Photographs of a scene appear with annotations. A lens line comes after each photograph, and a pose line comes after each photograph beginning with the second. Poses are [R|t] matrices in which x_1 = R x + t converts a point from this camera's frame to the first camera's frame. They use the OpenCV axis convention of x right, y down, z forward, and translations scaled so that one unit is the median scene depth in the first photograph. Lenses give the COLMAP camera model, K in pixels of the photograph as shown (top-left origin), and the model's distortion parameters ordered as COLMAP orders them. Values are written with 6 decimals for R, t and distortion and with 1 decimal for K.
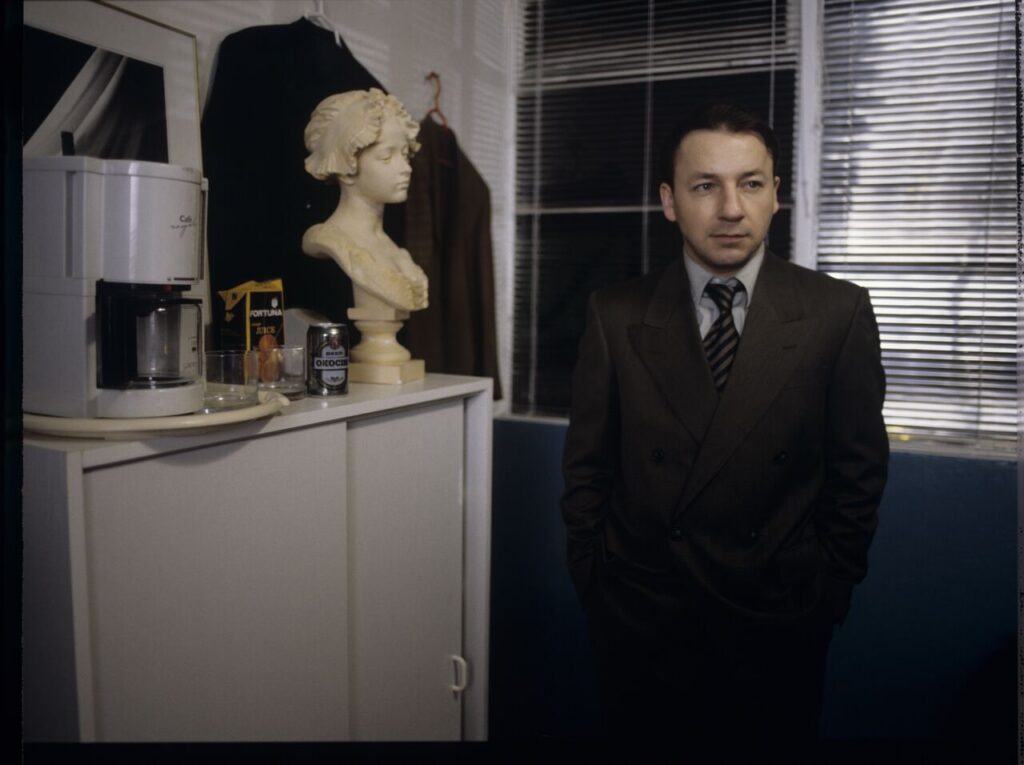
lens RADIAL K [[829.2, 0, 512.5], [0, 829.2, 357.9], [0, 0, 1]] dist [-0.069829, 0.012832]
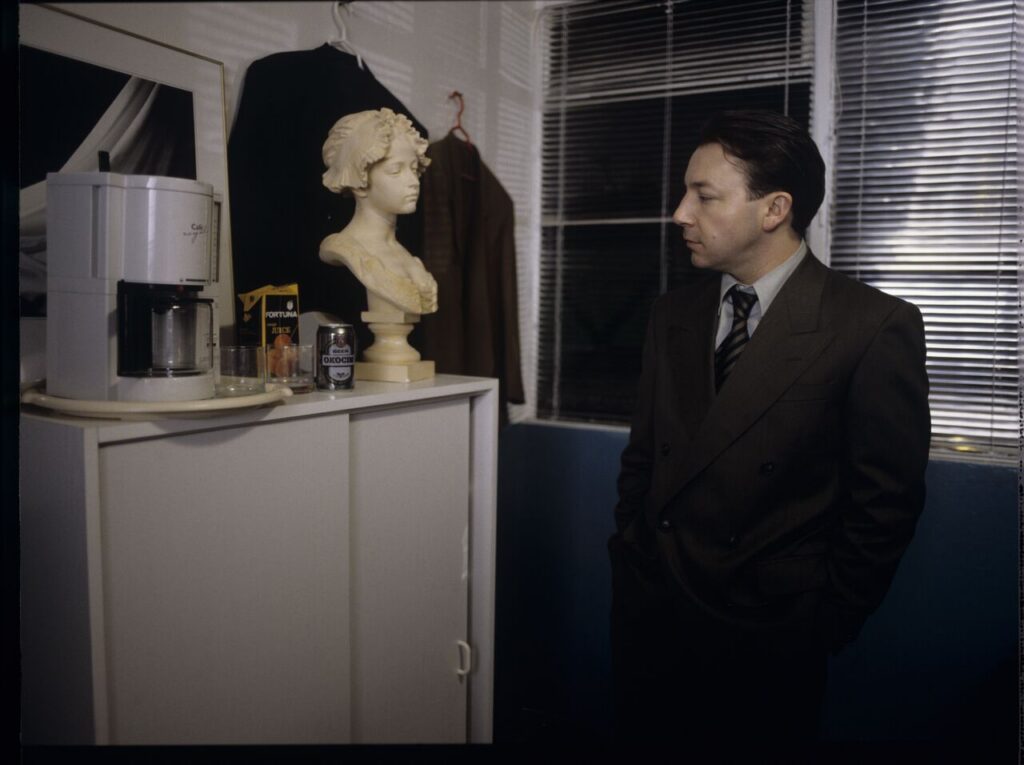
lens RADIAL K [[829.2, 0, 512.5], [0, 829.2, 357.9], [0, 0, 1]] dist [-0.069829, 0.012832]
pose [[0.997173, 0.005769, -0.074913, 0.081429], [-0.007172, 0.999804, -0.018477, 0.019269], [0.074791, 0.018963, 0.997019, -0.060397]]
